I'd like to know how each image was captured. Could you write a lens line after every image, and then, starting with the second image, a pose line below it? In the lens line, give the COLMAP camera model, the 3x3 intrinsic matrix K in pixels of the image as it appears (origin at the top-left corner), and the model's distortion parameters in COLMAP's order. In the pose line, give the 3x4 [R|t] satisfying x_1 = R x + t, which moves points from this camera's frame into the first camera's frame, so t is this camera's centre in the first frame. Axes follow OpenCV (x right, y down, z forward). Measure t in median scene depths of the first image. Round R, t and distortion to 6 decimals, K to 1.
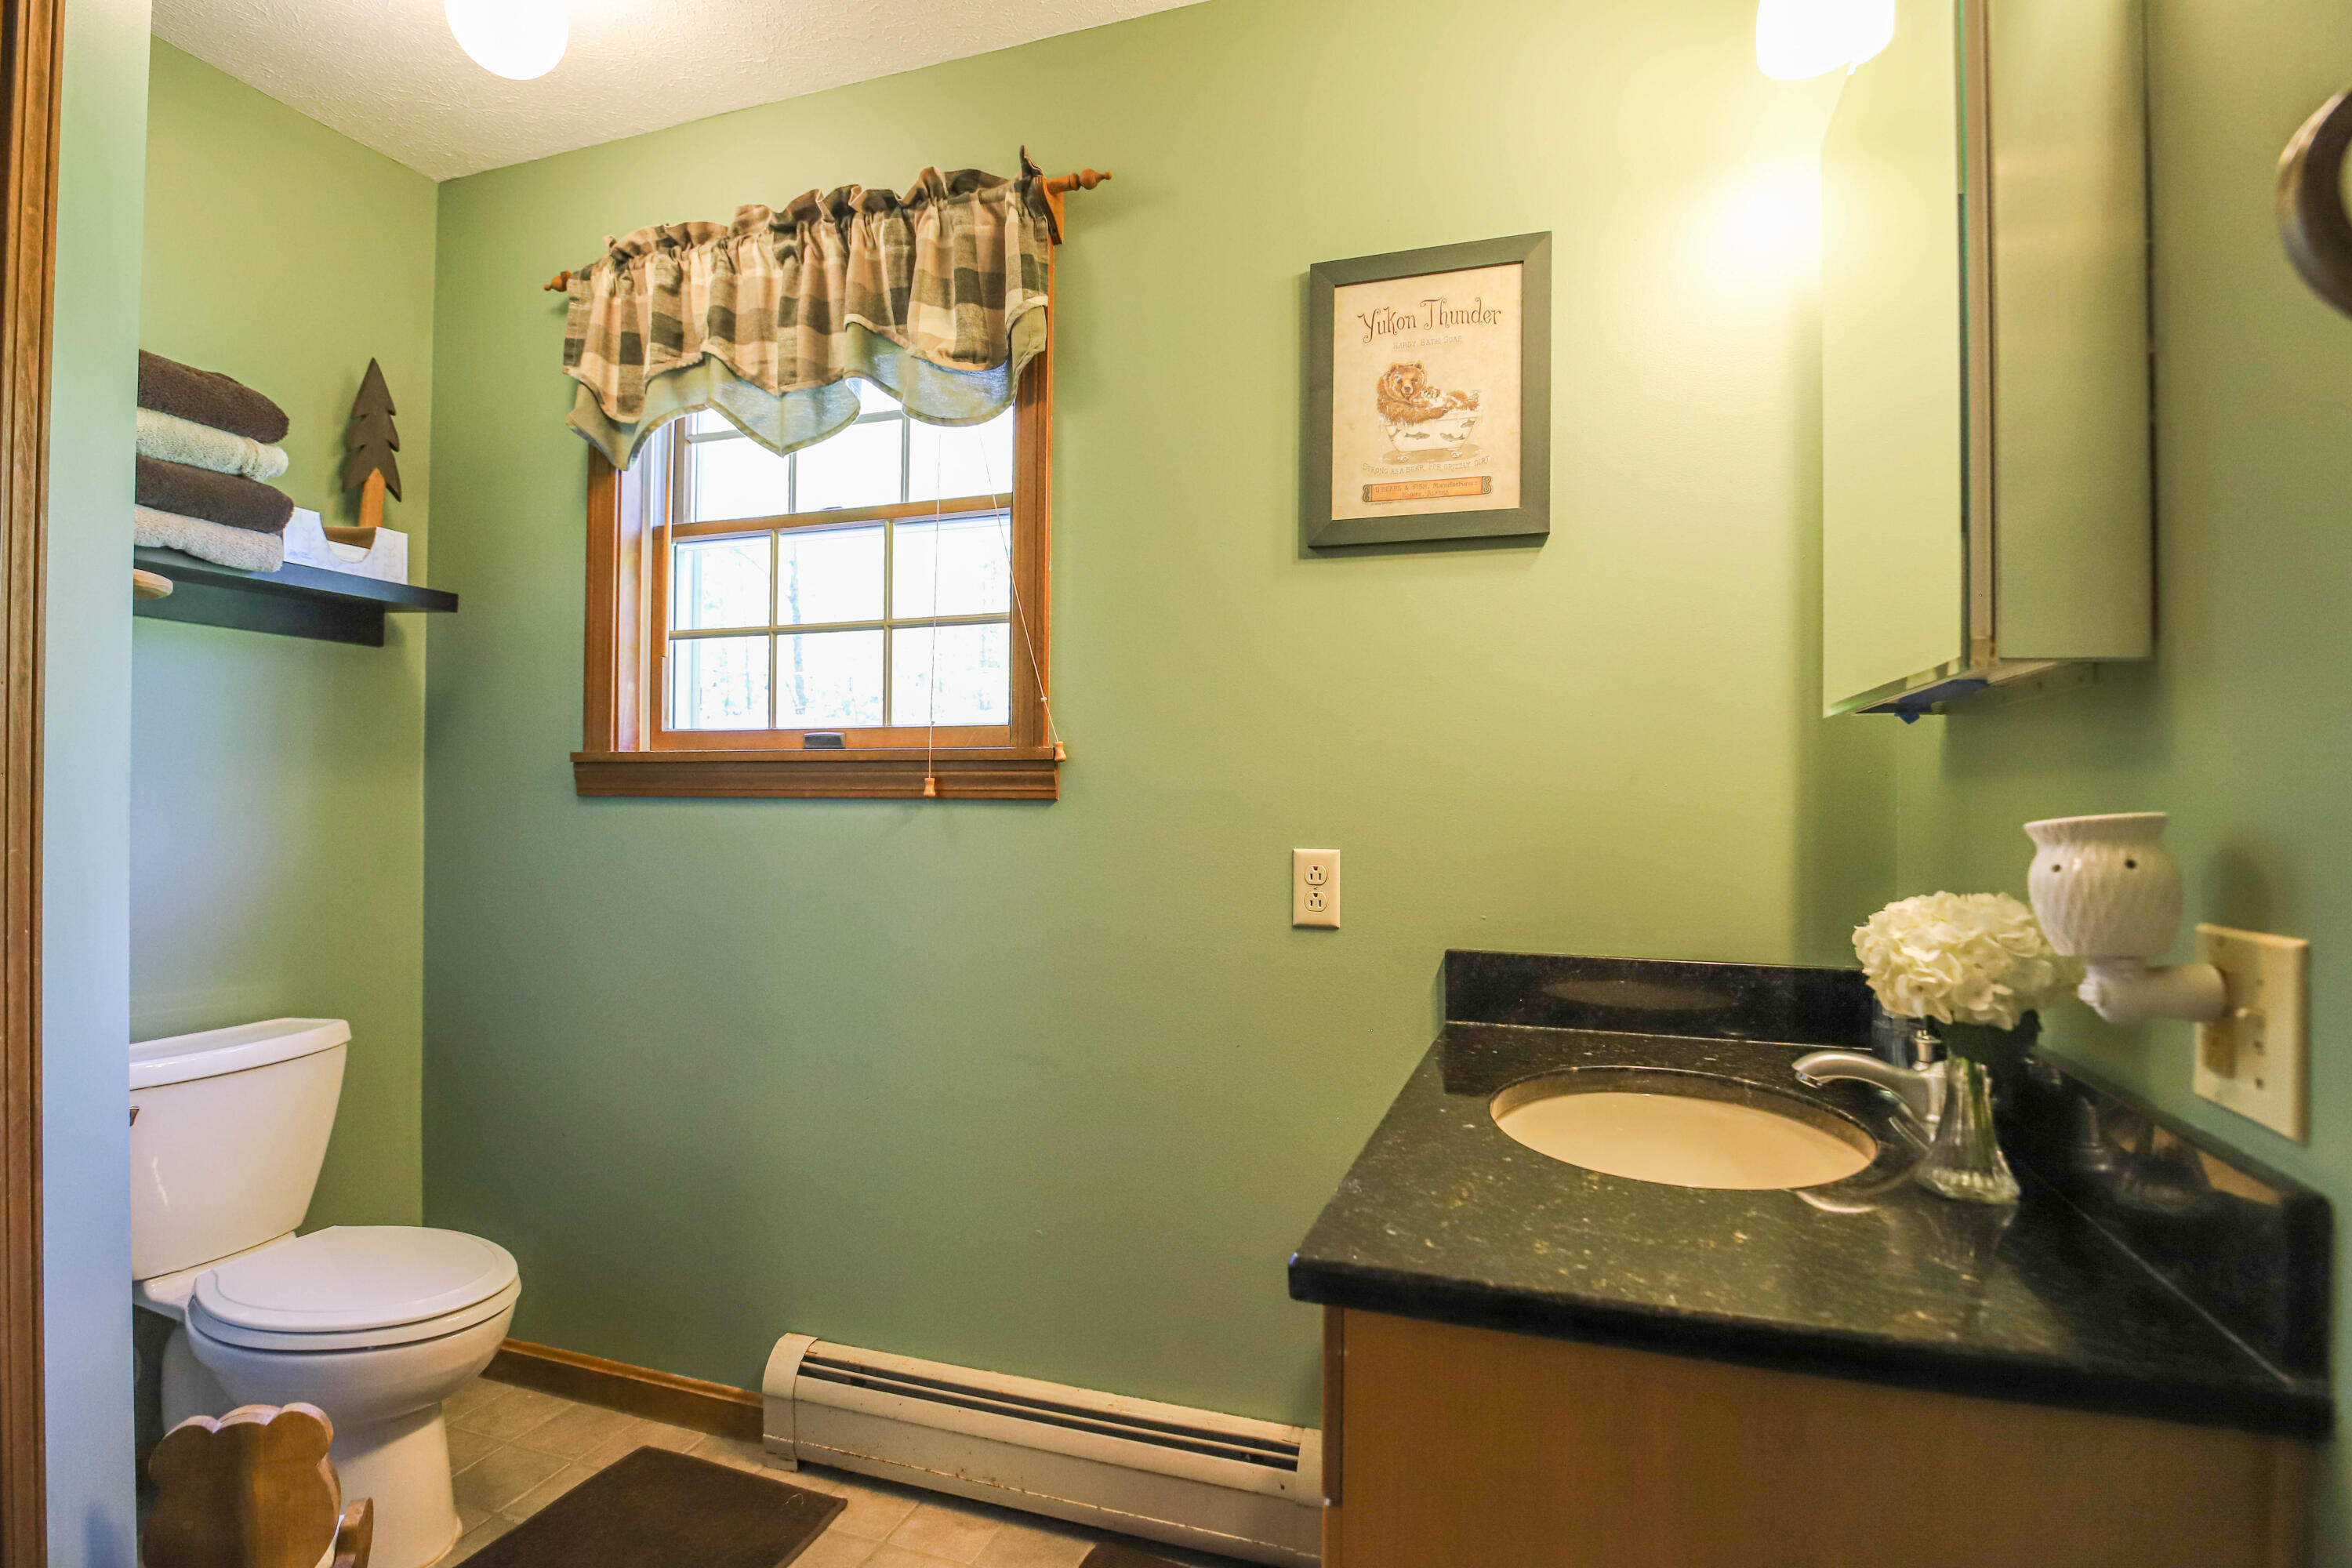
lens RADIAL K [[1154.3, 0, 1182.4], [0, 1154.3, 781.2], [0, 0, 1]] dist [0.000474, -0.004759]
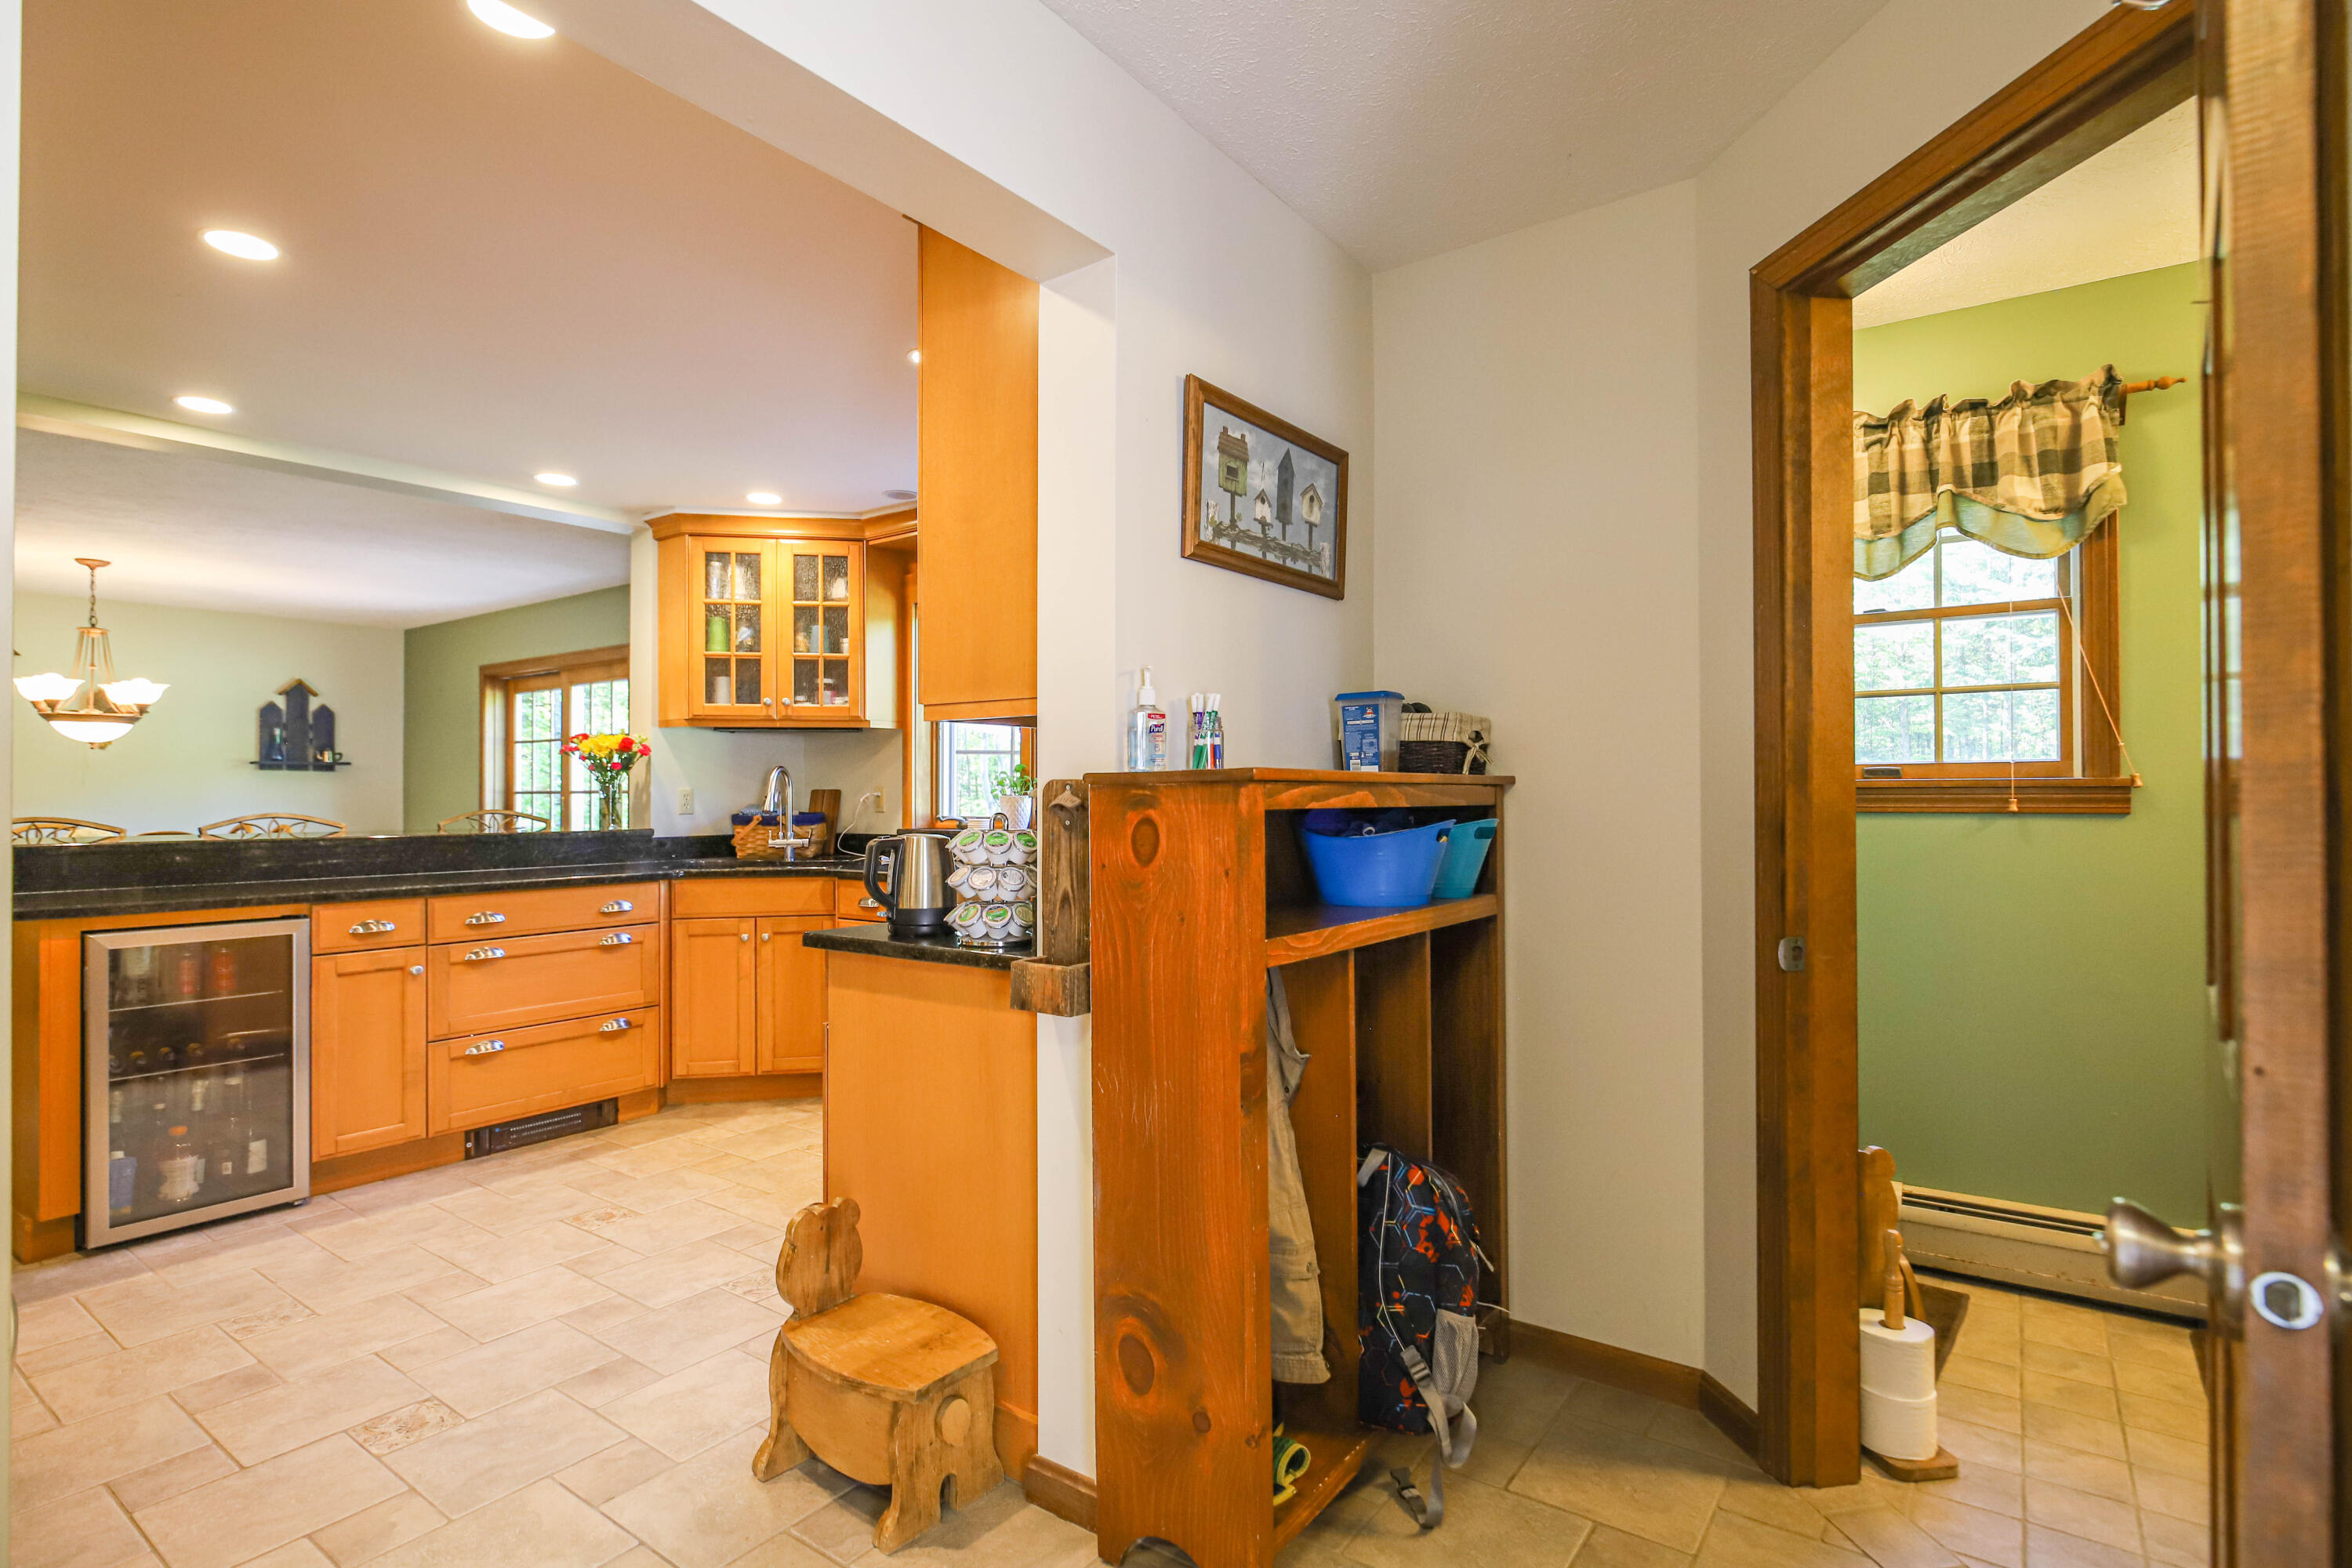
lens RADIAL K [[1154.3, 0, 1171.7], [0, 1154.3, 787.0], [0, 0, 1]] dist [0.000474, -0.004759]
pose [[0.962953, -0.013563, -0.269328, -0.862452], [0.013817, 0.999904, -0.000953, -0.031727], [0.269315, -0.002804, 0.963048, -0.694173]]
